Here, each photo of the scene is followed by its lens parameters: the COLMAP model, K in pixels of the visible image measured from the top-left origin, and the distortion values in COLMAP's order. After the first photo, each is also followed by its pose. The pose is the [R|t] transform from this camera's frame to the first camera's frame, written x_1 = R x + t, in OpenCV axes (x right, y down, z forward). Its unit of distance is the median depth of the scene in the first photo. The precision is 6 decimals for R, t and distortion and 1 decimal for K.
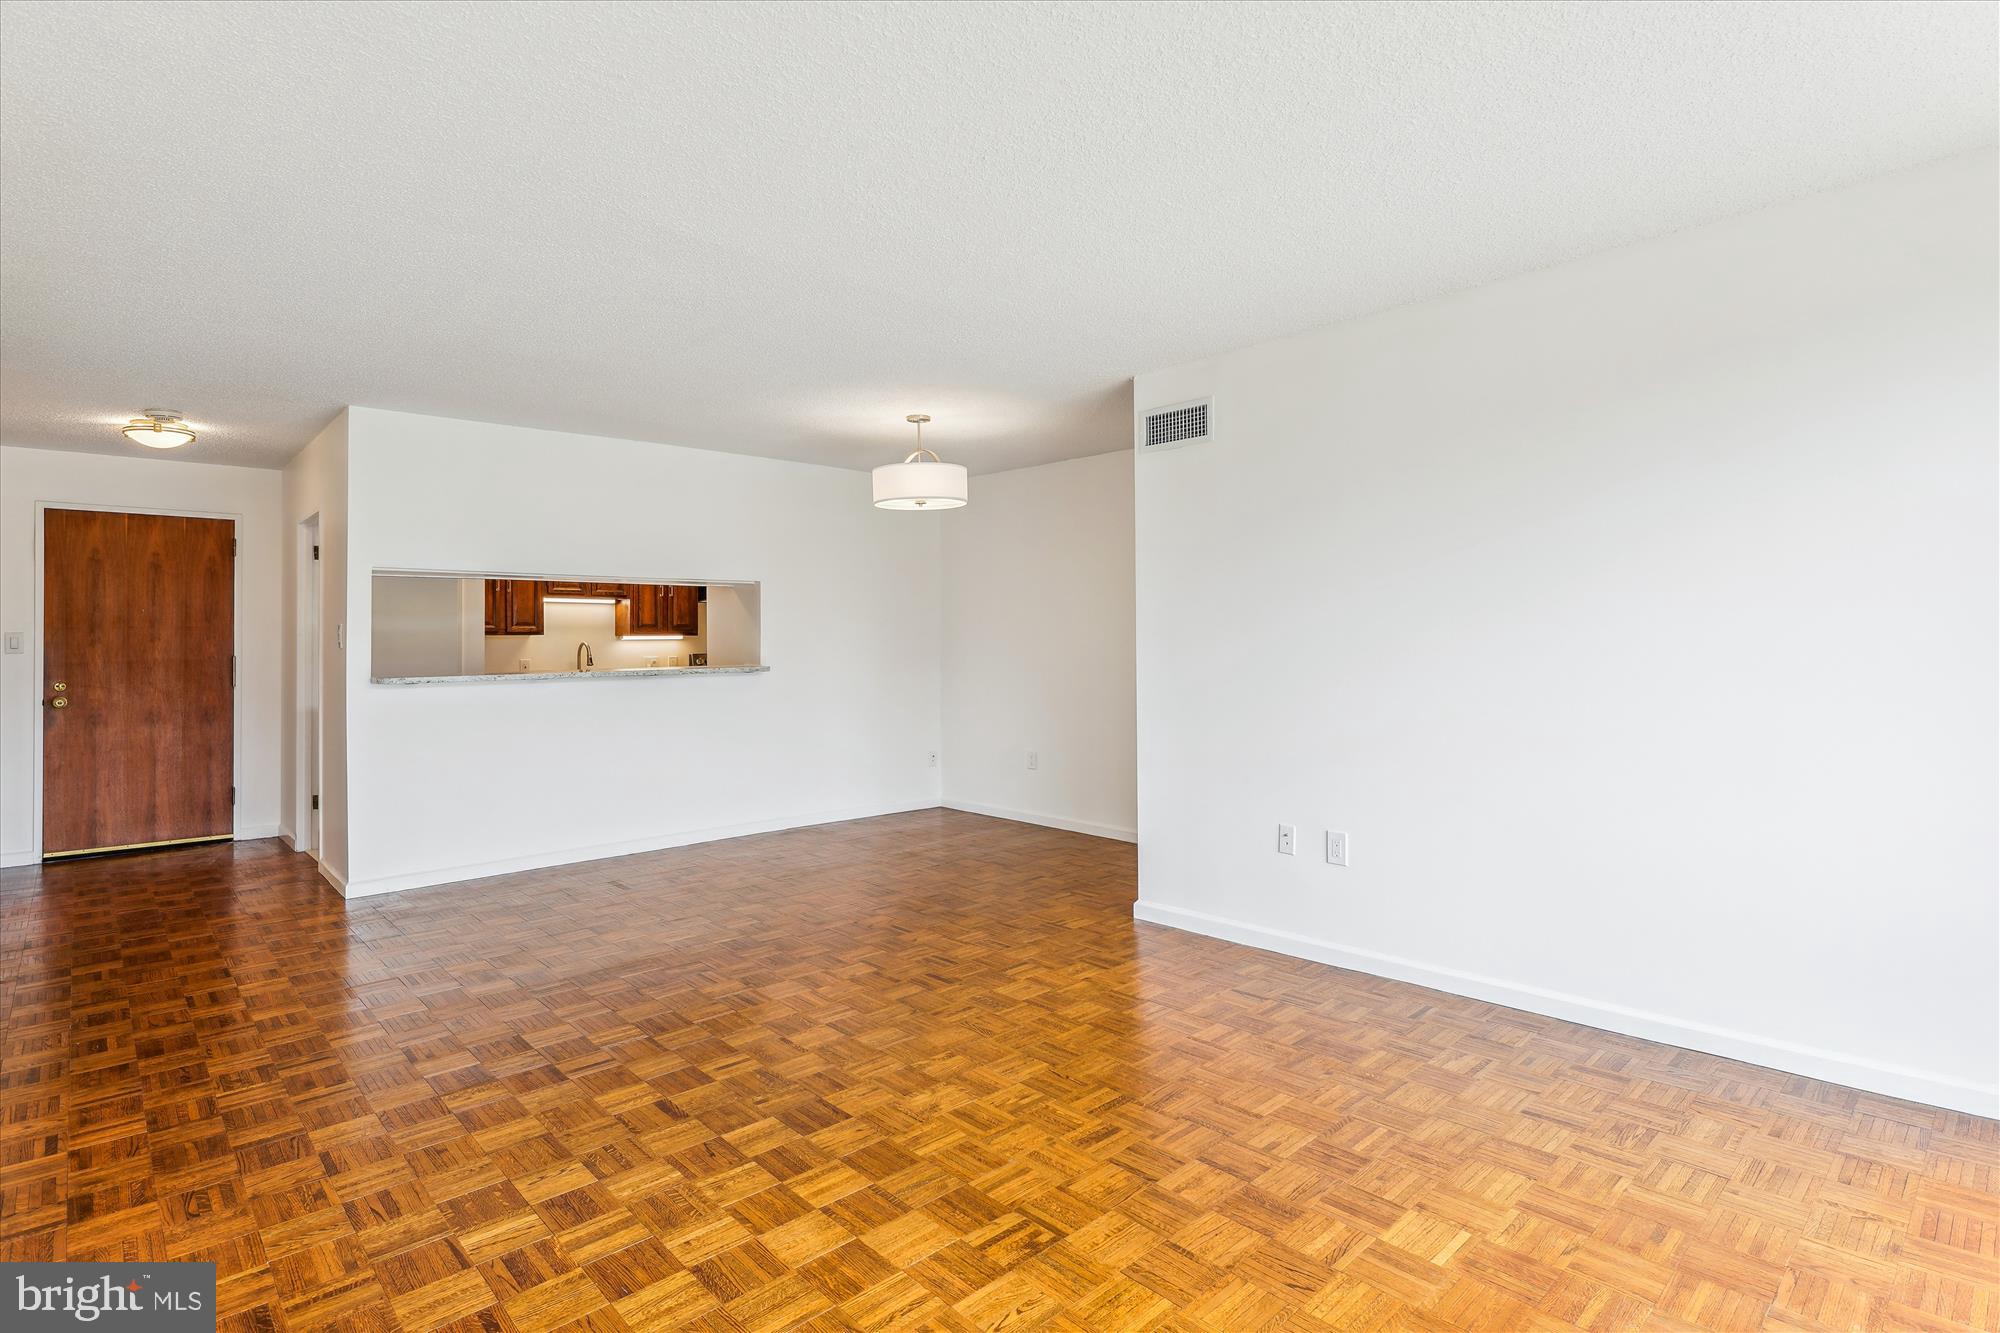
lens RADIAL K [[995.4, 0, 998.6], [0, 995.4, 633.0], [0, 0, 1]] dist [0.000434, -0.001938]
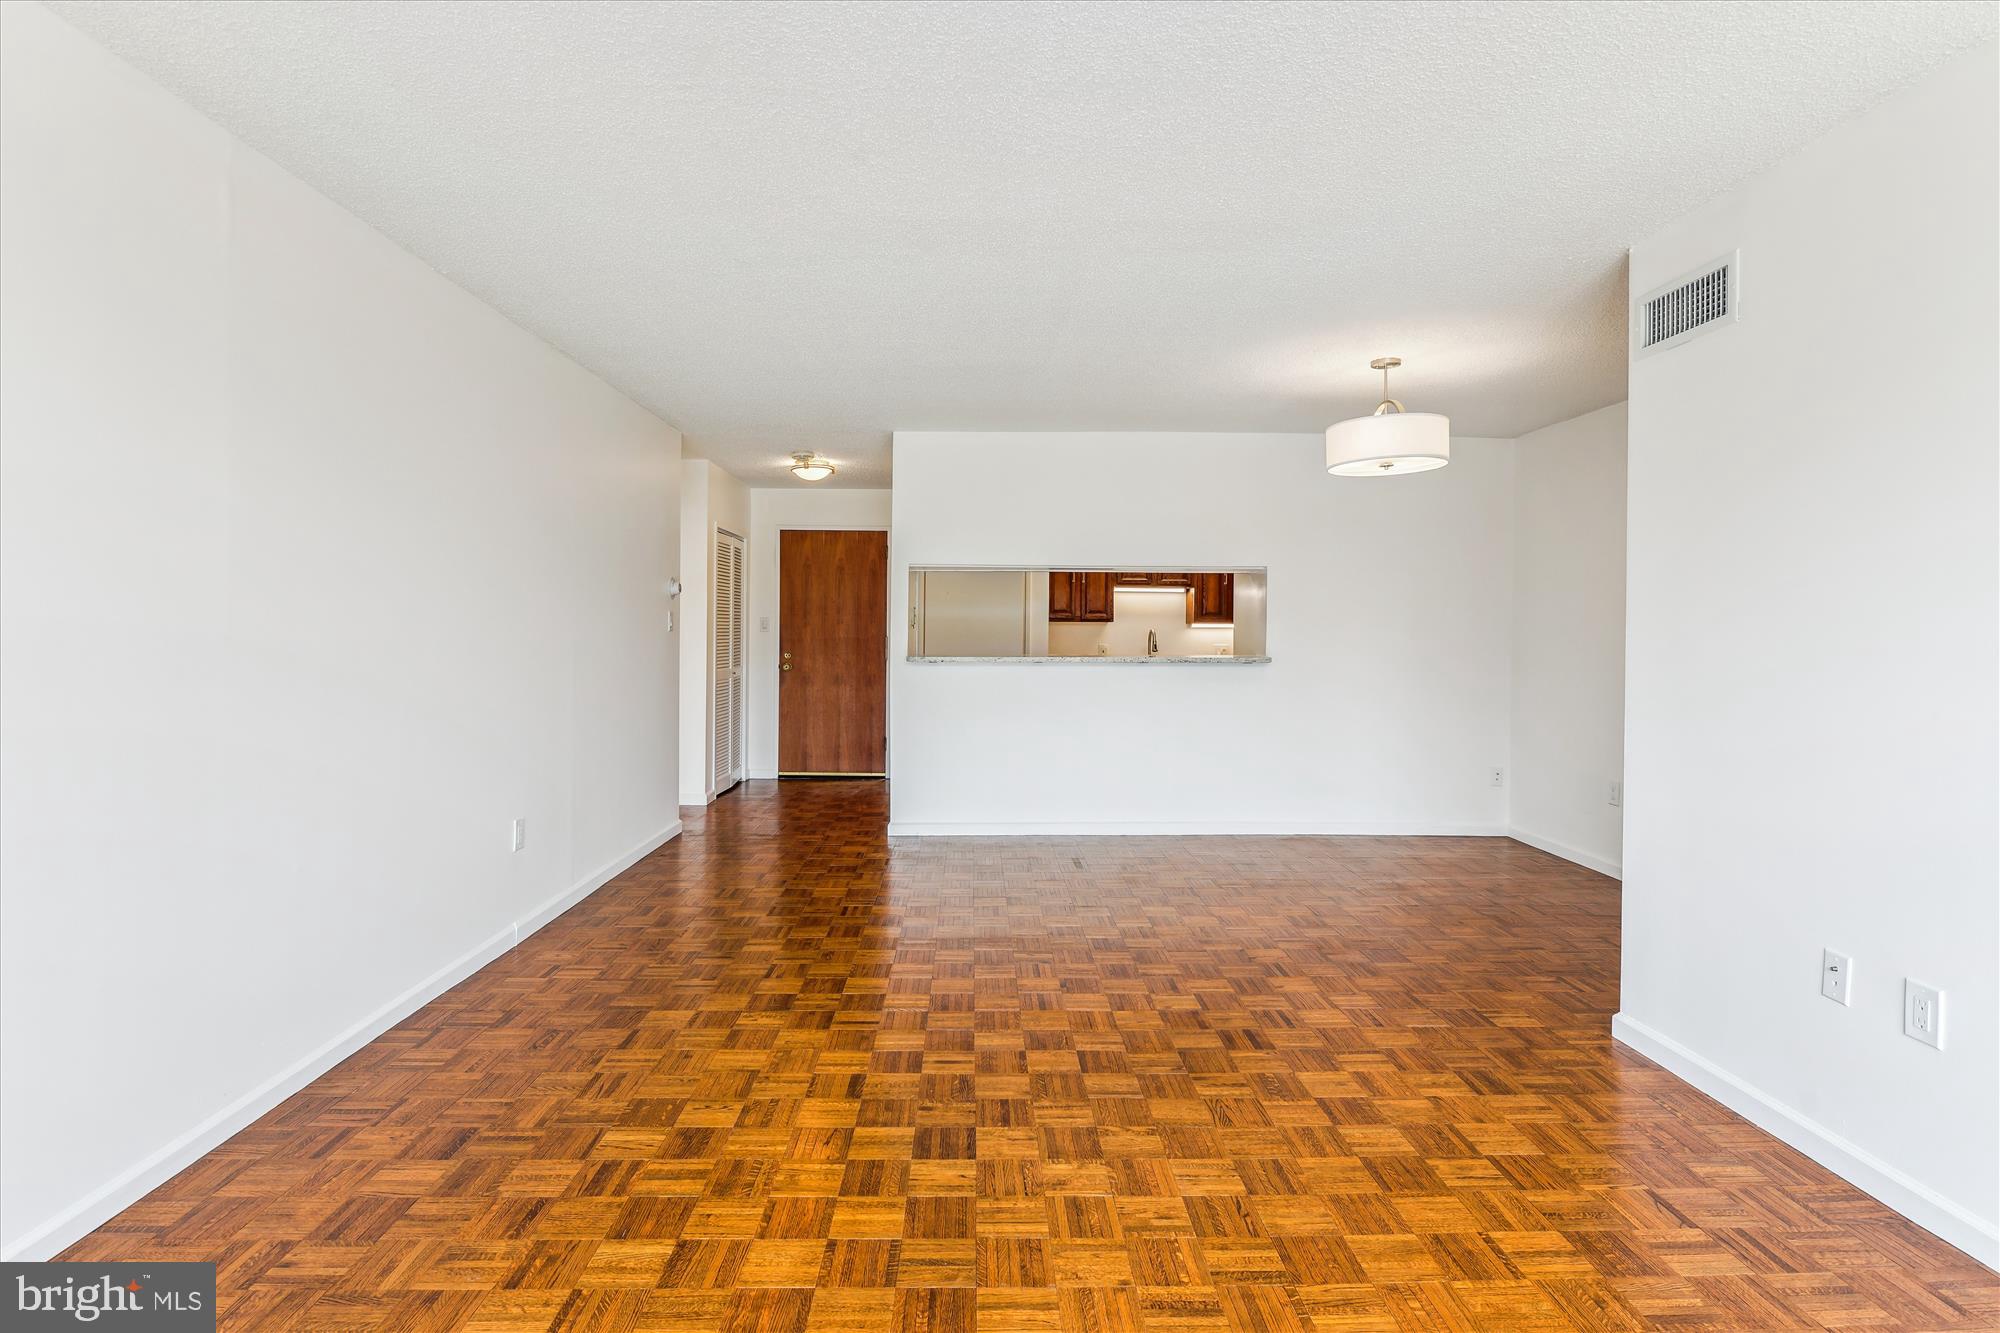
lens RADIAL K [[975.1, 0, 992.1], [0, 975.1, 641.6], [0, 0, 1]] dist [-0.006468, -0.001354]
pose [[0.747417, 0.021312, -0.664014, 0.216525], [-0.007996, 0.999701, 0.023086, -0.000597], [0.664307, -0.011946, 0.747364, 0.177675]]
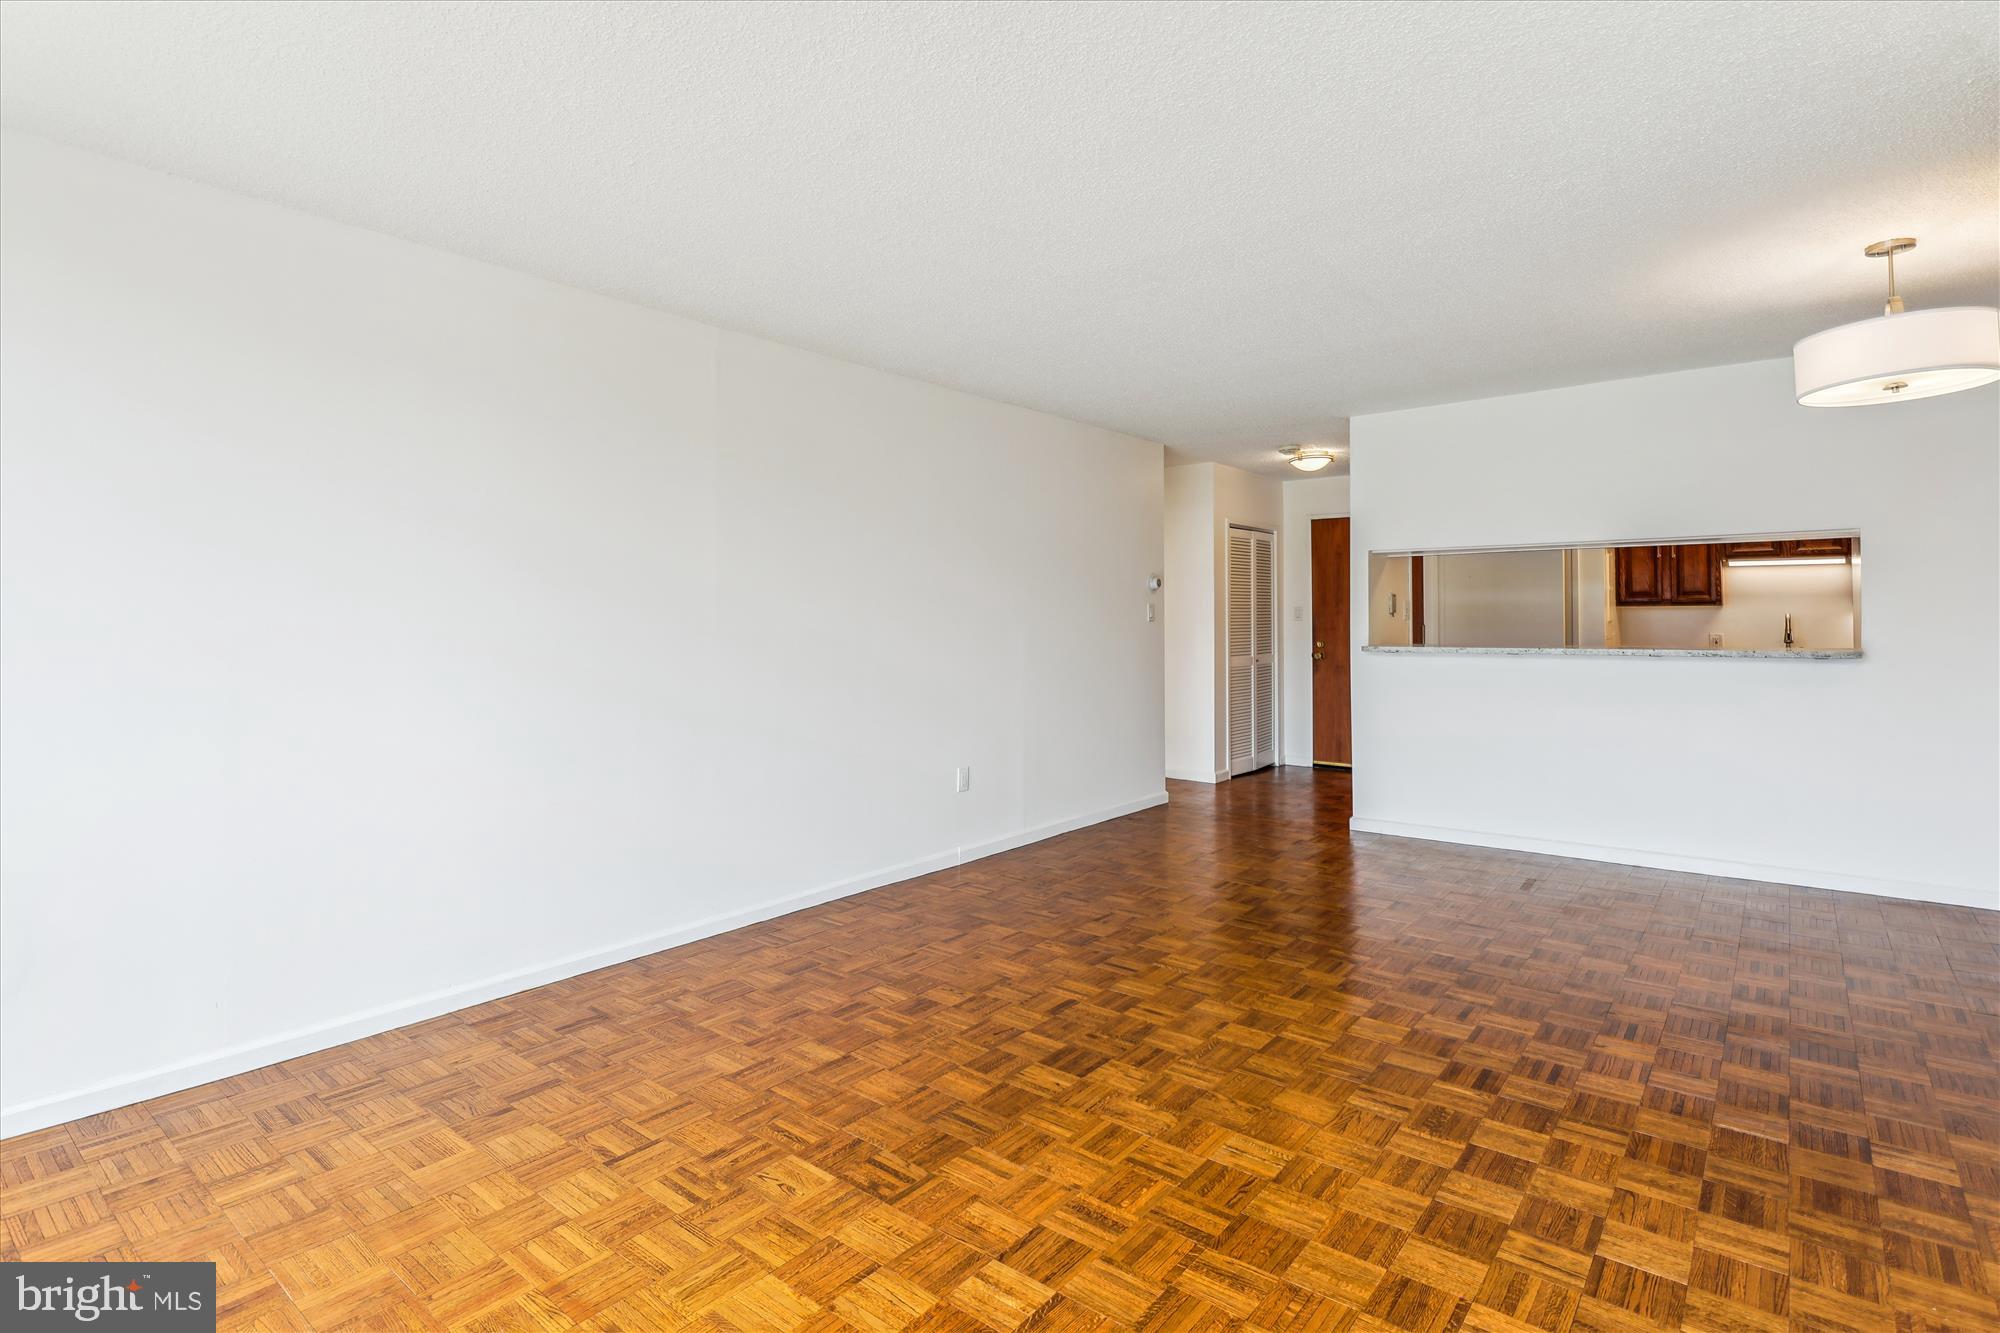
lens RADIAL K [[986.6, 0, 989.4], [0, 986.6, 608.2], [0, 0, 1]] dist [-0.006528, -0.001851]
pose [[0.141318, -0.000791, -0.989964, 0.426647], [0.010078, 0.999949, 0.000640, -0.003882], [0.989913, -0.010067, 0.141319, 0.377340]]
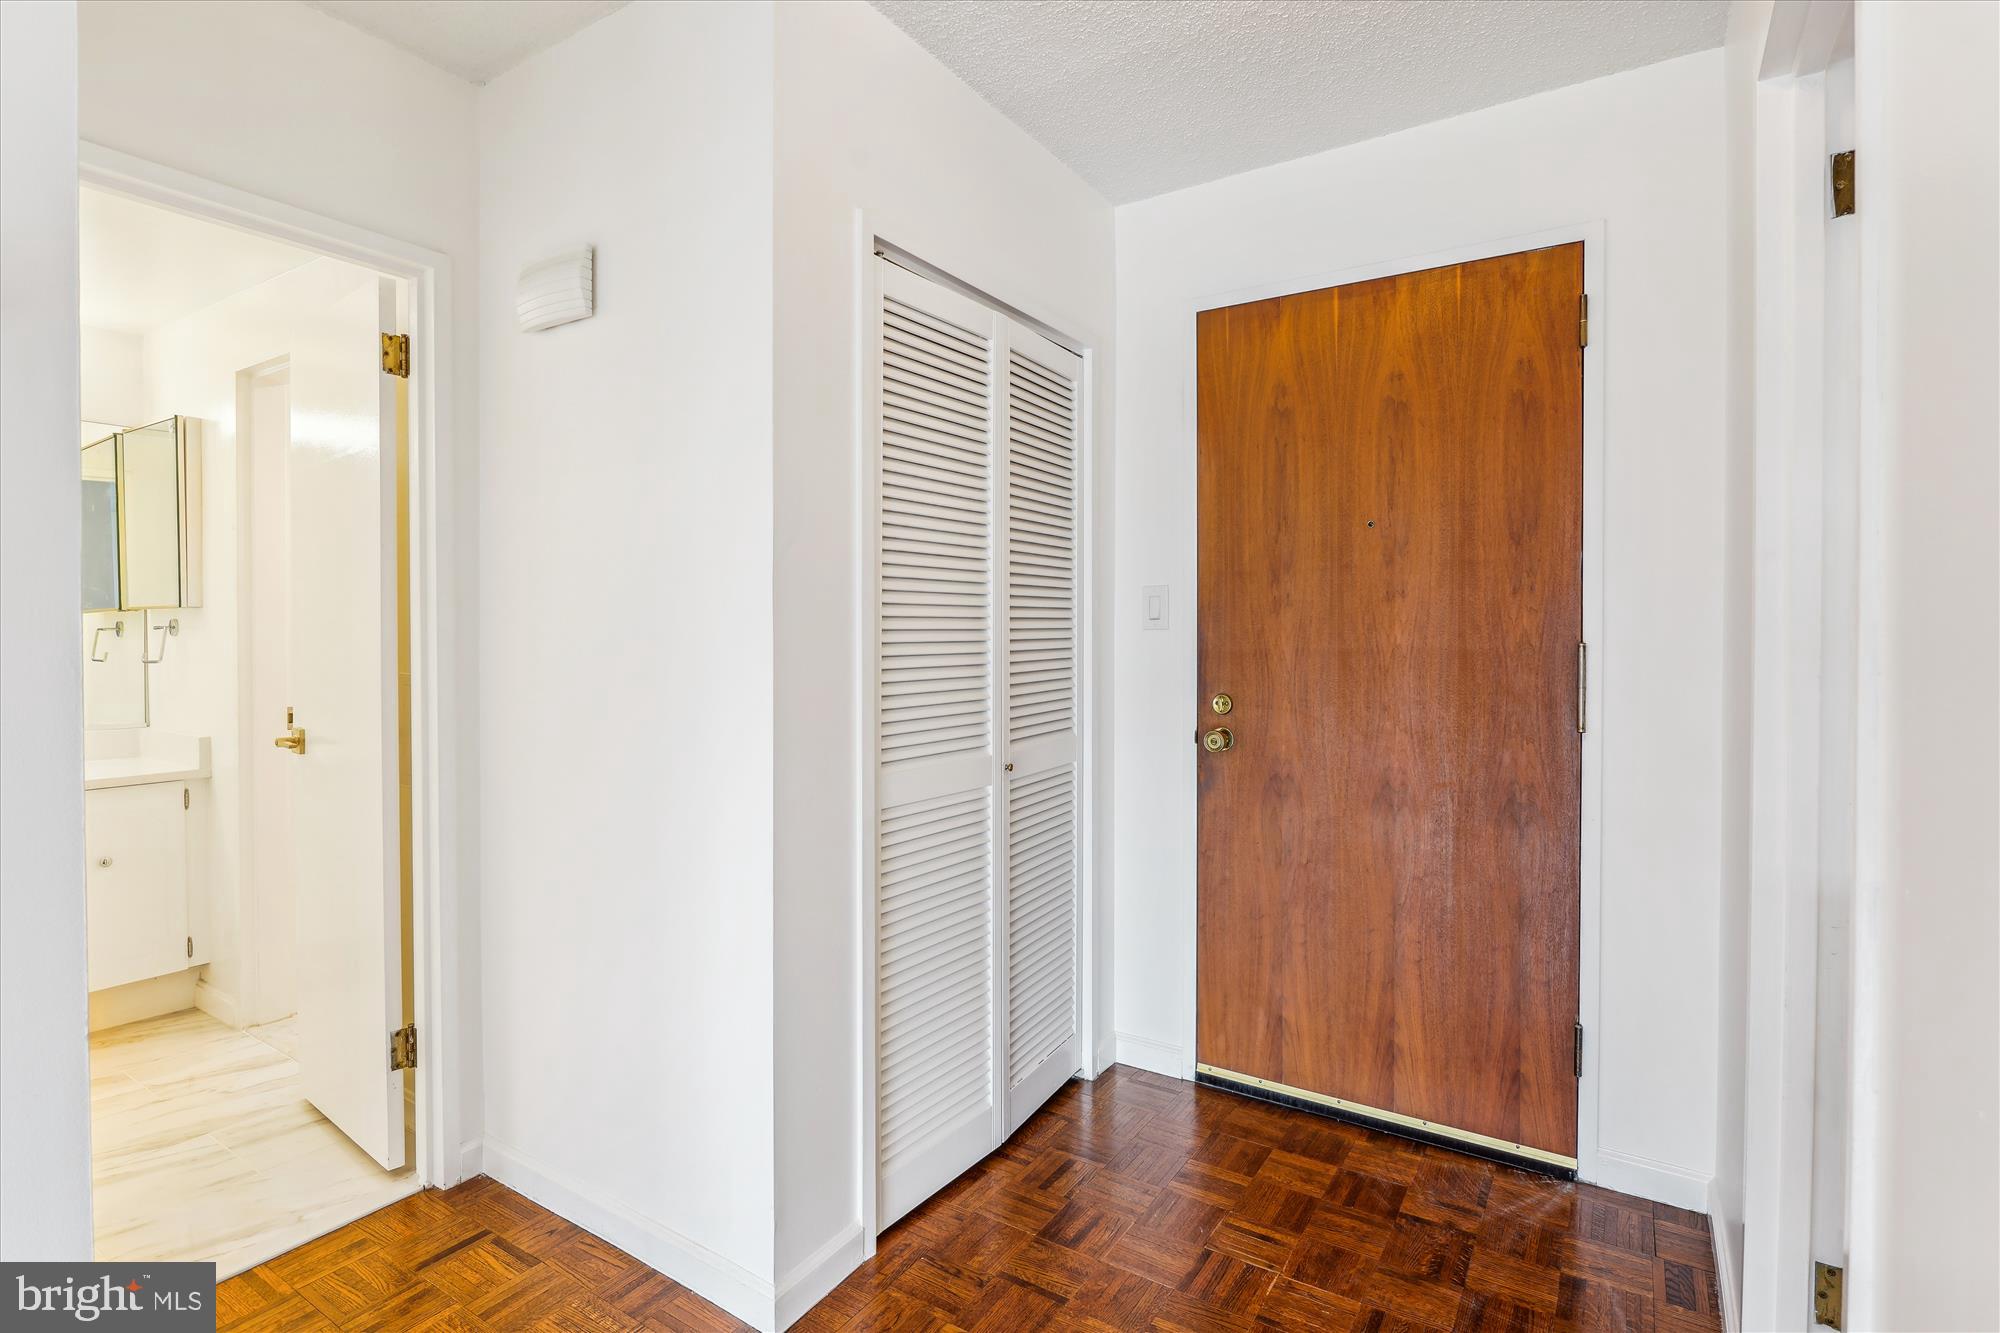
lens RADIAL K [[975.1, 0, 992.1], [0, 975.1, 641.6], [0, 0, 1]] dist [-0.006468, -0.001354]
pose [[0.237943, 0.013672, -0.971183, -0.609356], [0.008118, 0.999838, 0.016065, 0.019861], [0.971245, -0.011707, 0.237793, 0.894444]]
